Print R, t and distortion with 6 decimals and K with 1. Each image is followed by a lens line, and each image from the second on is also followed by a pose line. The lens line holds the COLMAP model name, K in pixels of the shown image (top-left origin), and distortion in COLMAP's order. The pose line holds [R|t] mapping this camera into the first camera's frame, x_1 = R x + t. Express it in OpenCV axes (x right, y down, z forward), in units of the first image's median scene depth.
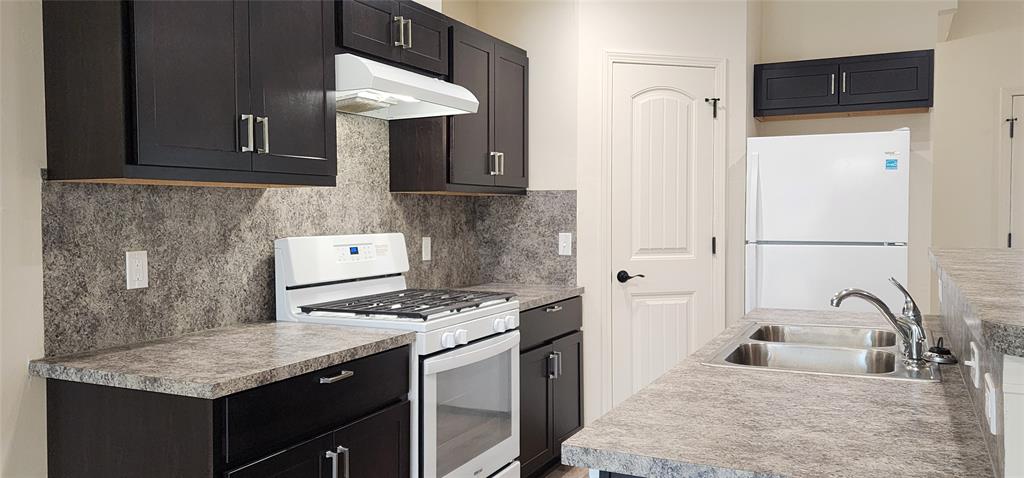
lens RADIAL K [[775.0, 0, 507.7], [0, 775.0, 236.9], [0, 0, 1]] dist [0.015608, -0.000102]
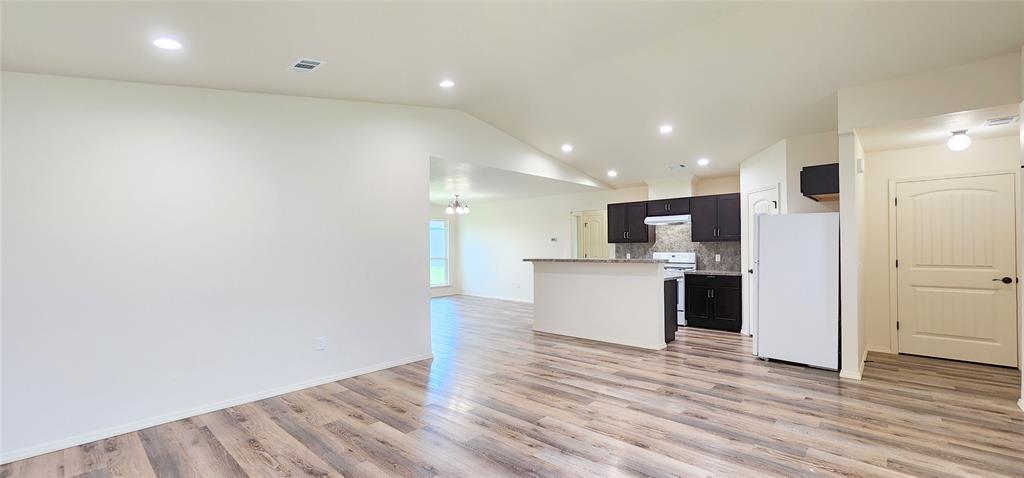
lens RADIAL K [[422.4, 0, 512.3], [0, 422.4, 238.9], [0, 0, 1]] dist [-0.001970, 0.000182]
pose [[-0.273400, -0.007117, -0.961874, 1.824828], [-0.015252, 0.999879, -0.003063, -0.045590], [0.961780, 0.013833, -0.273475, 0.600883]]
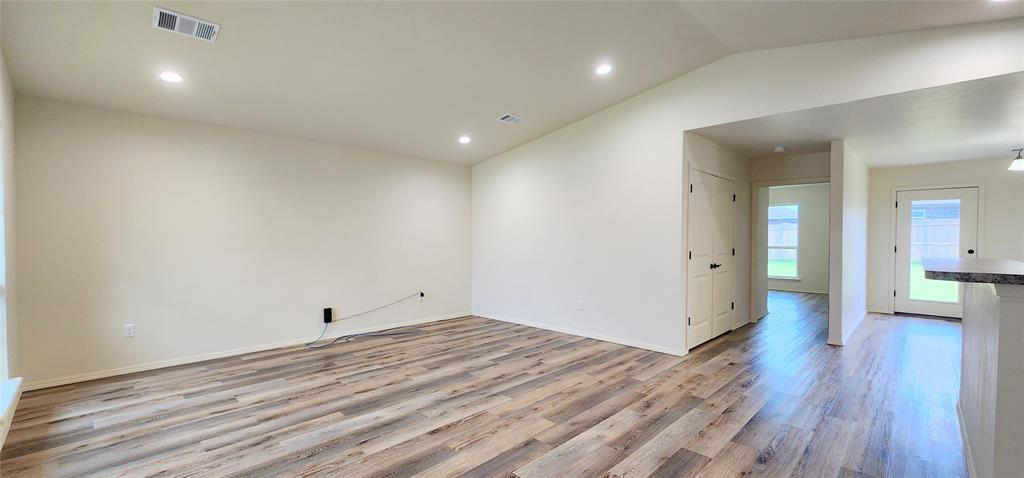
lens RADIAL K [[422.4, 0, 511.9], [0, 422.4, 247.9], [0, 0, 1]] dist [-0.001970, 0.000182]
pose [[-0.953485, -0.004497, 0.301408, 0.764897], [0.011739, 0.998576, 0.052035, -0.044764], [-0.301213, 0.053153, -0.952074, 1.224537]]
